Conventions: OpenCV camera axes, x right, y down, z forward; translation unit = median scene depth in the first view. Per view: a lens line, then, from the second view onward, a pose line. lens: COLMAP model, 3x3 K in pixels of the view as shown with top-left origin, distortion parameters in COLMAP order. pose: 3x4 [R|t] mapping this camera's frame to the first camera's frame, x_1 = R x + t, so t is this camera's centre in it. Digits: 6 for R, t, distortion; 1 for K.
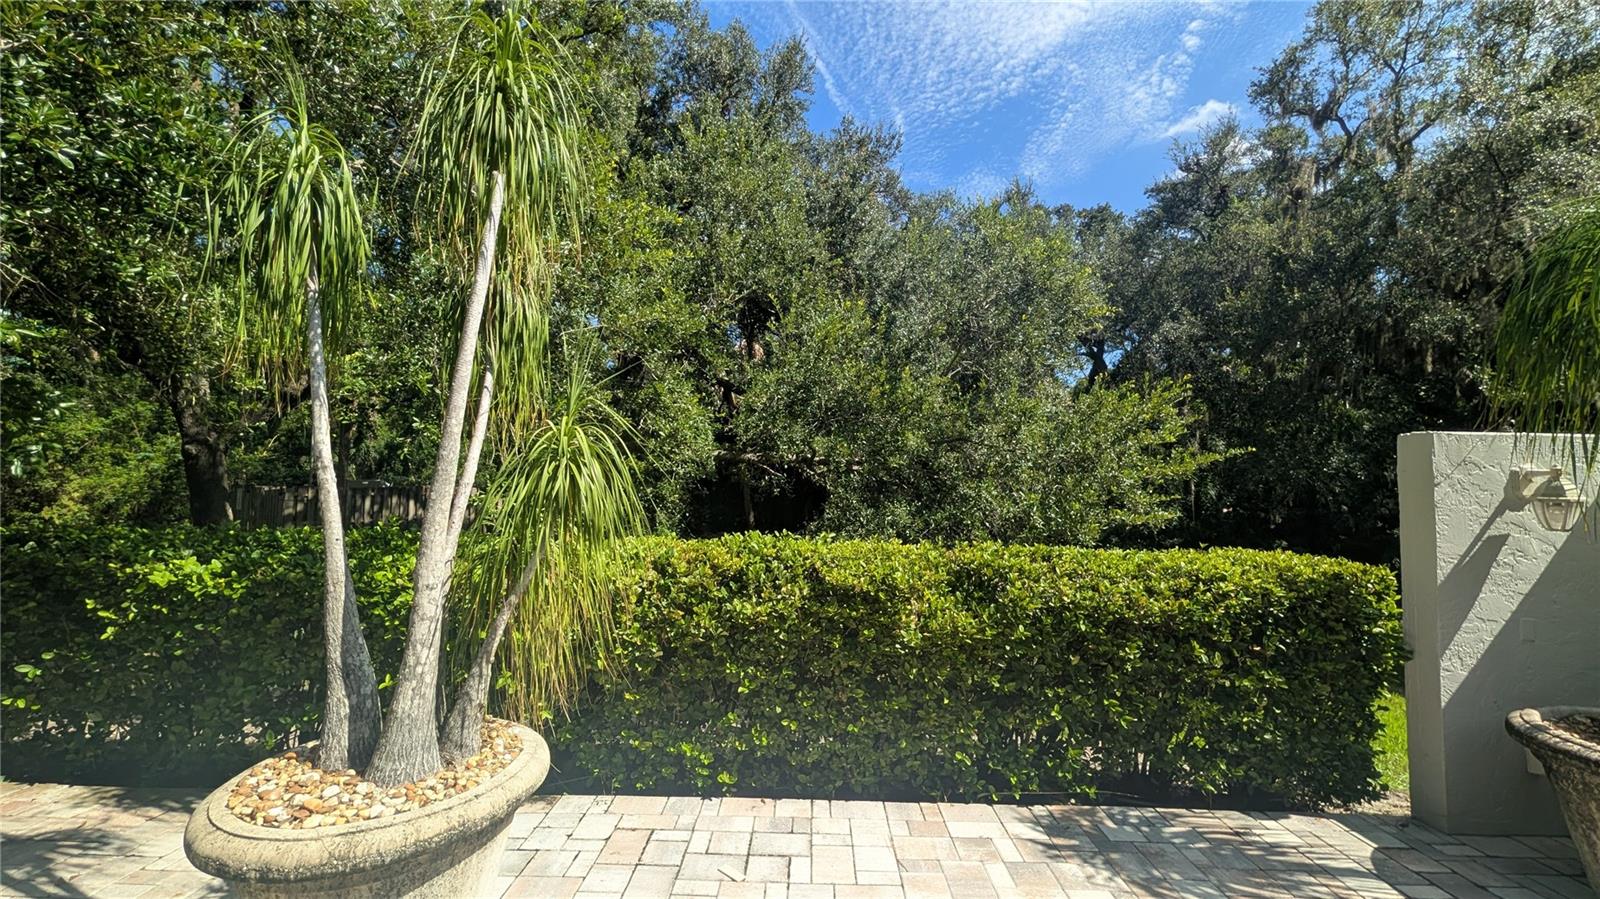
lens RADIAL K [[613.8, 0, 797.8], [0, 613.8, 449.1], [0, 0, 1]] dist [0.000407, -0.000011]
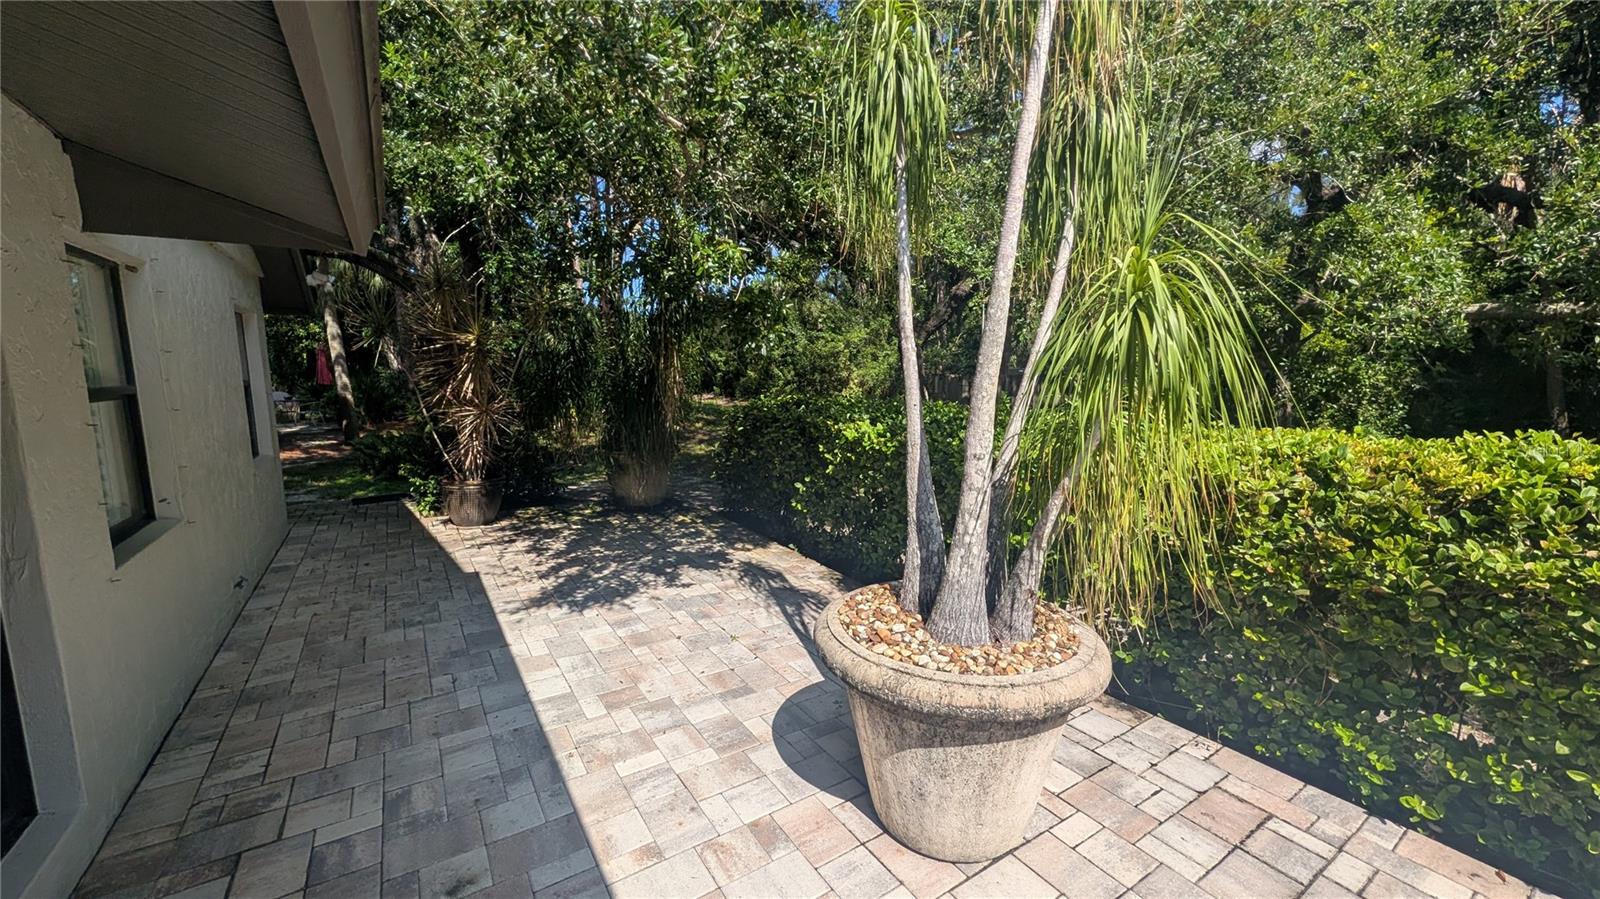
lens RADIAL K [[613.8, 0, 797.8], [0, 613.8, 449.1], [0, 0, 1]] dist [0.000407, -0.000011]
pose [[0.563029, 0.092957, -0.821193, 0.010624], [0.055118, 0.987218, 0.149541, 0.034886], [0.824597, -0.129458, 0.550709, 0.157278]]
